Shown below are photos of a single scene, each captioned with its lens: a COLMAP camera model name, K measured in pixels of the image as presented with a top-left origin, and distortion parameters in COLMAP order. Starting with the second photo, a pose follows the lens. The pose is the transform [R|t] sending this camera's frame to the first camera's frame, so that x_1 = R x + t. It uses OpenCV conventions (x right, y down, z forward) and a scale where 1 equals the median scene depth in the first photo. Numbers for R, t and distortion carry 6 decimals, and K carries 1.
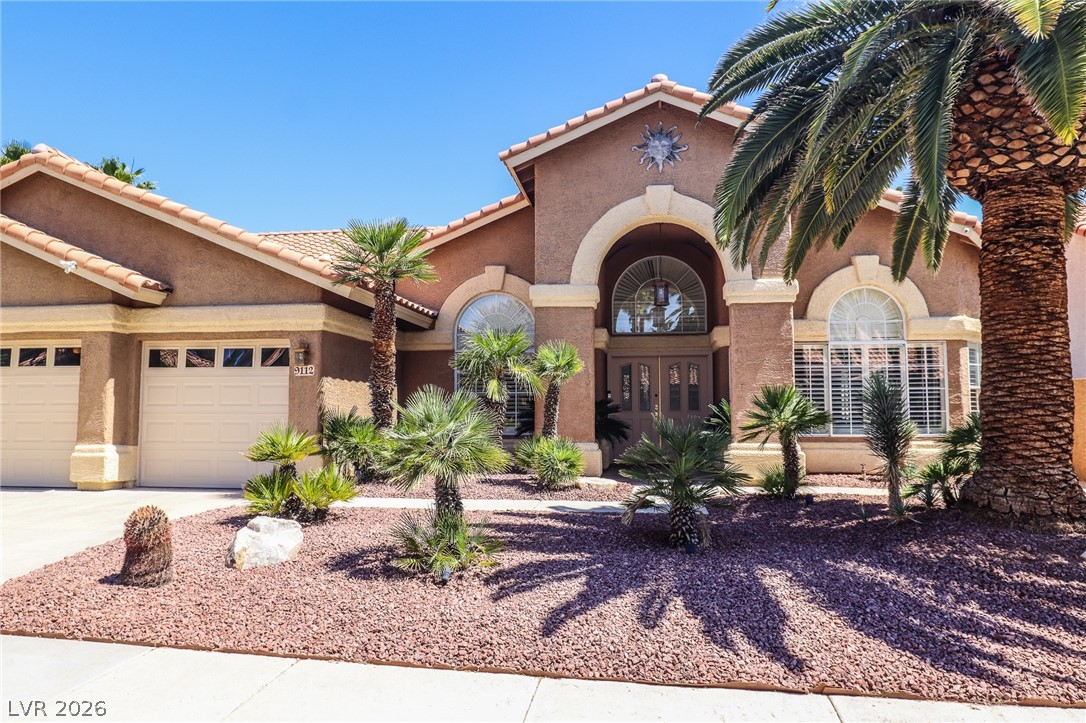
lens RADIAL K [[799.4, 0, 538.1], [0, 799.4, 357.3], [0, 0, 1]] dist [-0.029940, -0.001890]
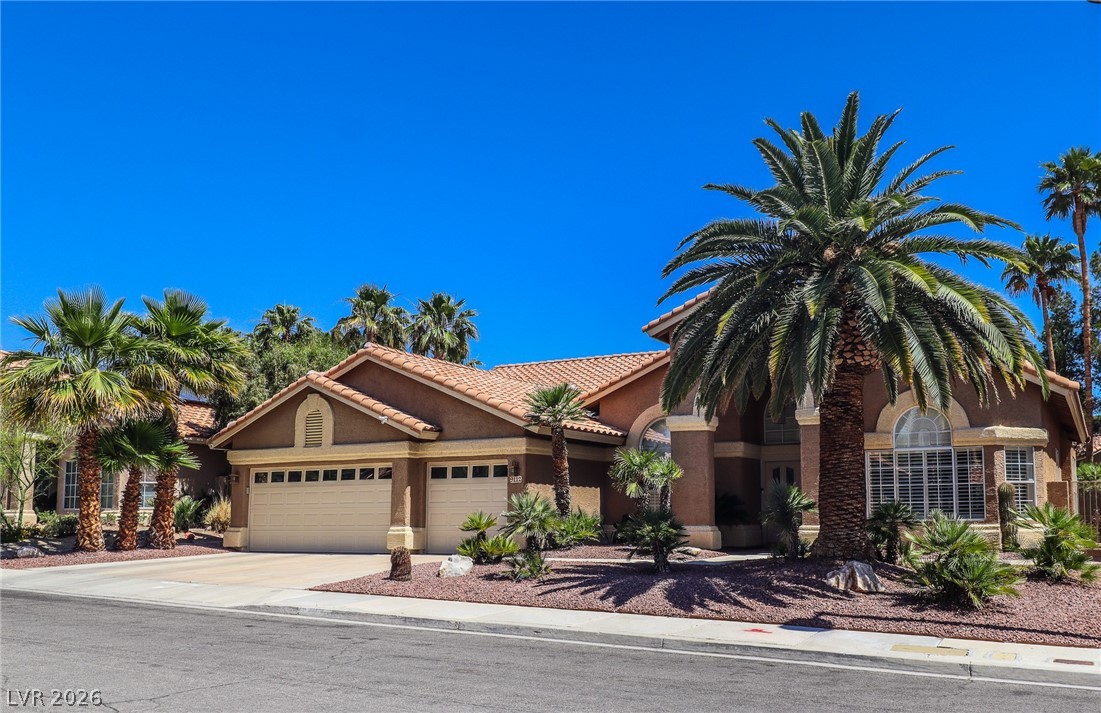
lens RADIAL K [[945.6, 0, 636.1], [0, 945.6, 423.8], [0, 0, 1]] dist [-0.026443, -0.002971]
pose [[0.948087, -0.036260, -0.315937, 0.518561], [0.028710, 0.999181, -0.028522, -0.032575], [0.316712, 0.017970, 0.948351, -0.690967]]
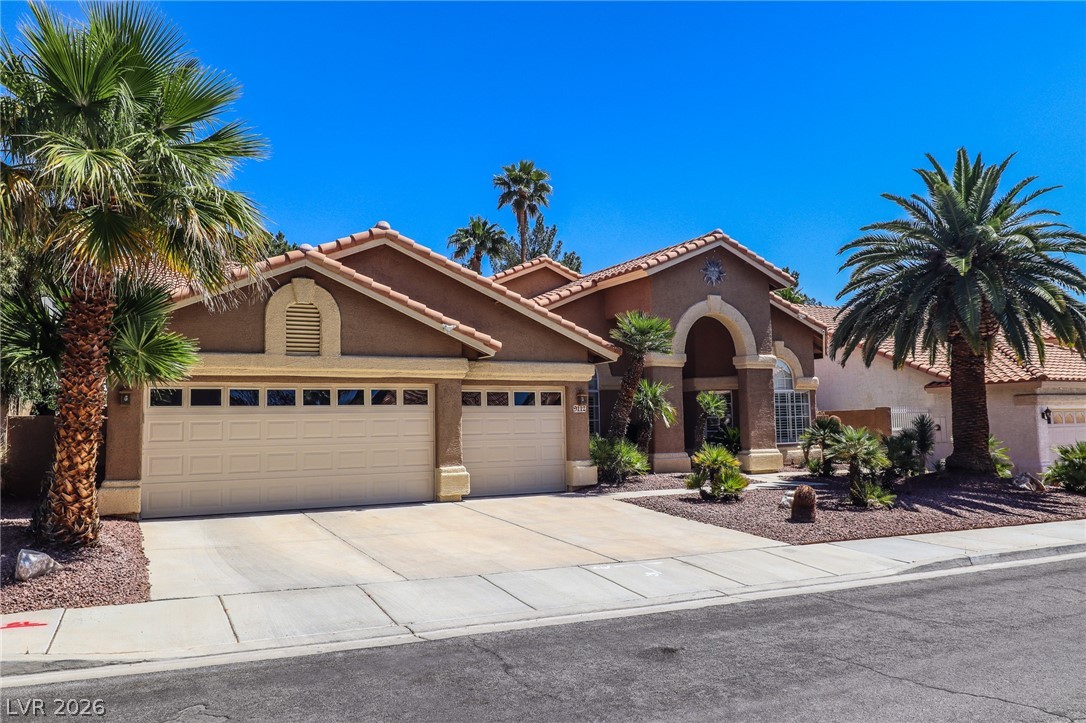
lens RADIAL K [[799.4, 0, 538.1], [0, 799.4, 357.3], [0, 0, 1]] dist [-0.029940, -0.001890]
pose [[0.813935, 0.036058, 0.579836, -1.180292], [-0.025645, 0.999329, -0.026146, -0.036447], [-0.580389, 0.006412, 0.814314, -0.144325]]
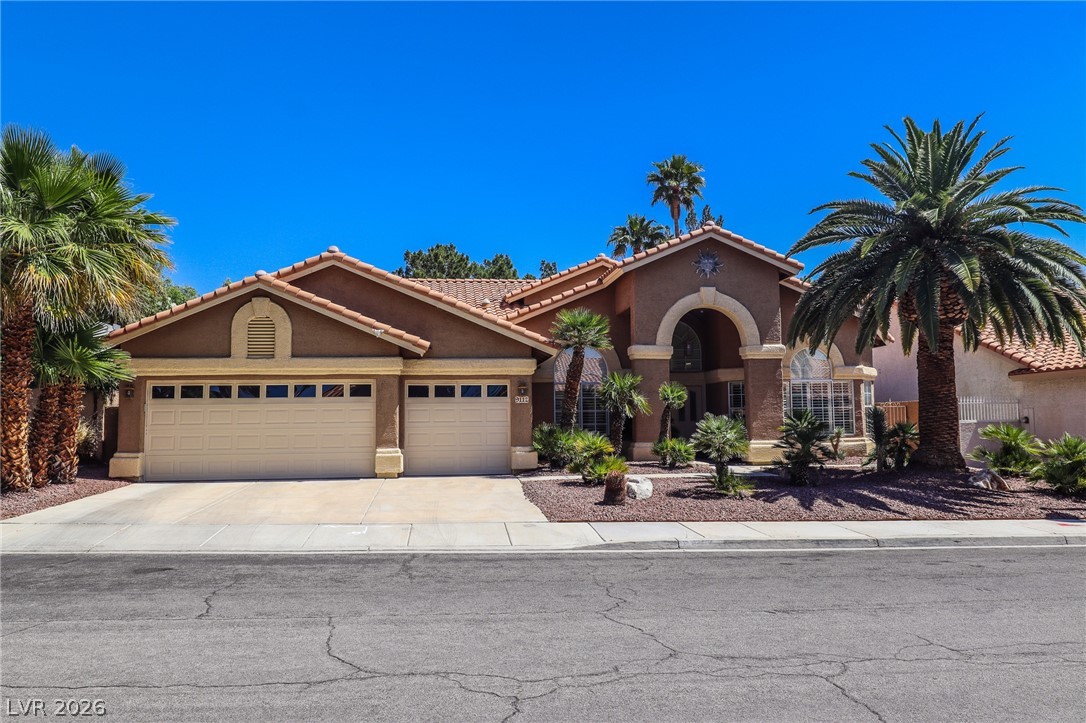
lens RADIAL K [[799.4, 0, 538.1], [0, 799.4, 357.3], [0, 0, 1]] dist [-0.029940, -0.001890]
pose [[0.967025, 0.010422, 0.254468, -0.658965], [-0.007842, 0.999907, -0.011152, -0.050275], [-0.254561, 0.008788, 0.967017, -0.560293]]
